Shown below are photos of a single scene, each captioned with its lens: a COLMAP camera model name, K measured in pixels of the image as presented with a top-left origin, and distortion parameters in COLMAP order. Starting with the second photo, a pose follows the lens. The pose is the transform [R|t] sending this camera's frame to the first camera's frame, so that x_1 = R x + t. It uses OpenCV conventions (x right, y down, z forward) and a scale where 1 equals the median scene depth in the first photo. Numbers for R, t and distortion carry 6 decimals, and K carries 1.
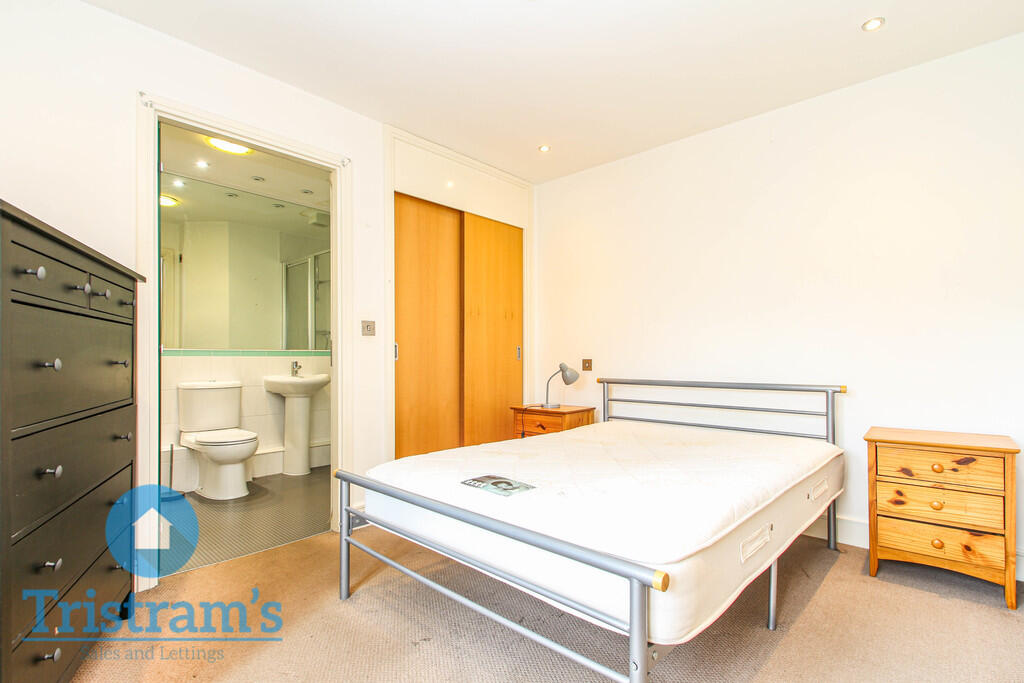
lens RADIAL K [[481.5, 0, 512.8], [0, 481.5, 354.8], [0, 0, 1]] dist [0.002198, -0.000122]
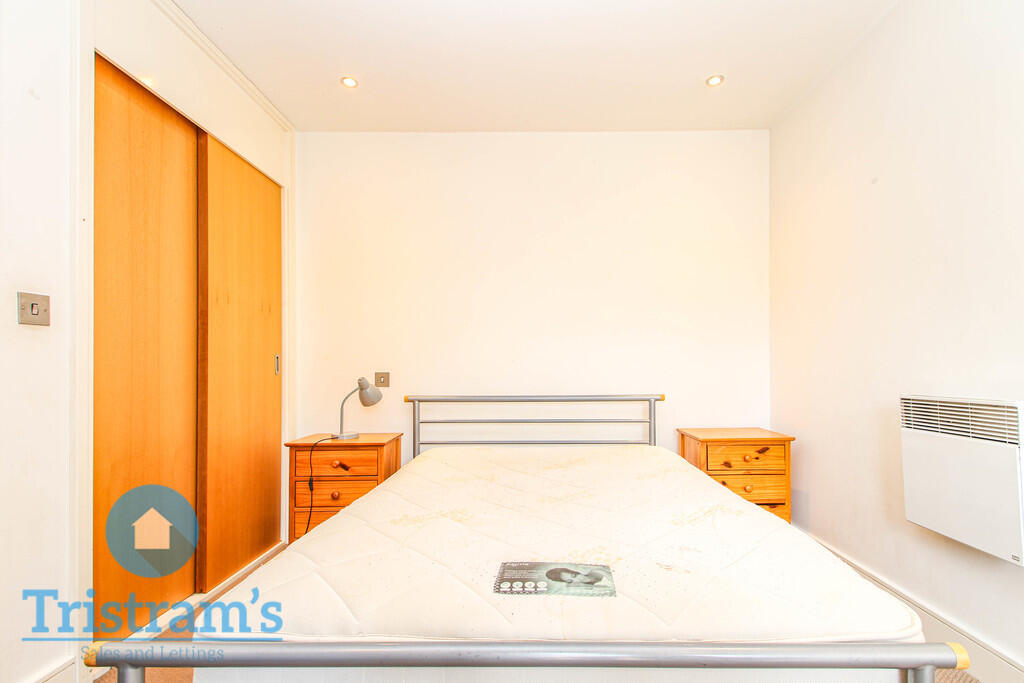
lens RADIAL K [[489.2, 0, 514.4], [0, 489.2, 364.0], [0, 0, 1]] dist [0.000478, -0.000499]
pose [[0.738736, 0.005066, 0.673976, -0.324254], [0.000387, 0.999968, -0.007940, 0.002604], [-0.673995, 0.006126, 0.738710, 0.382494]]
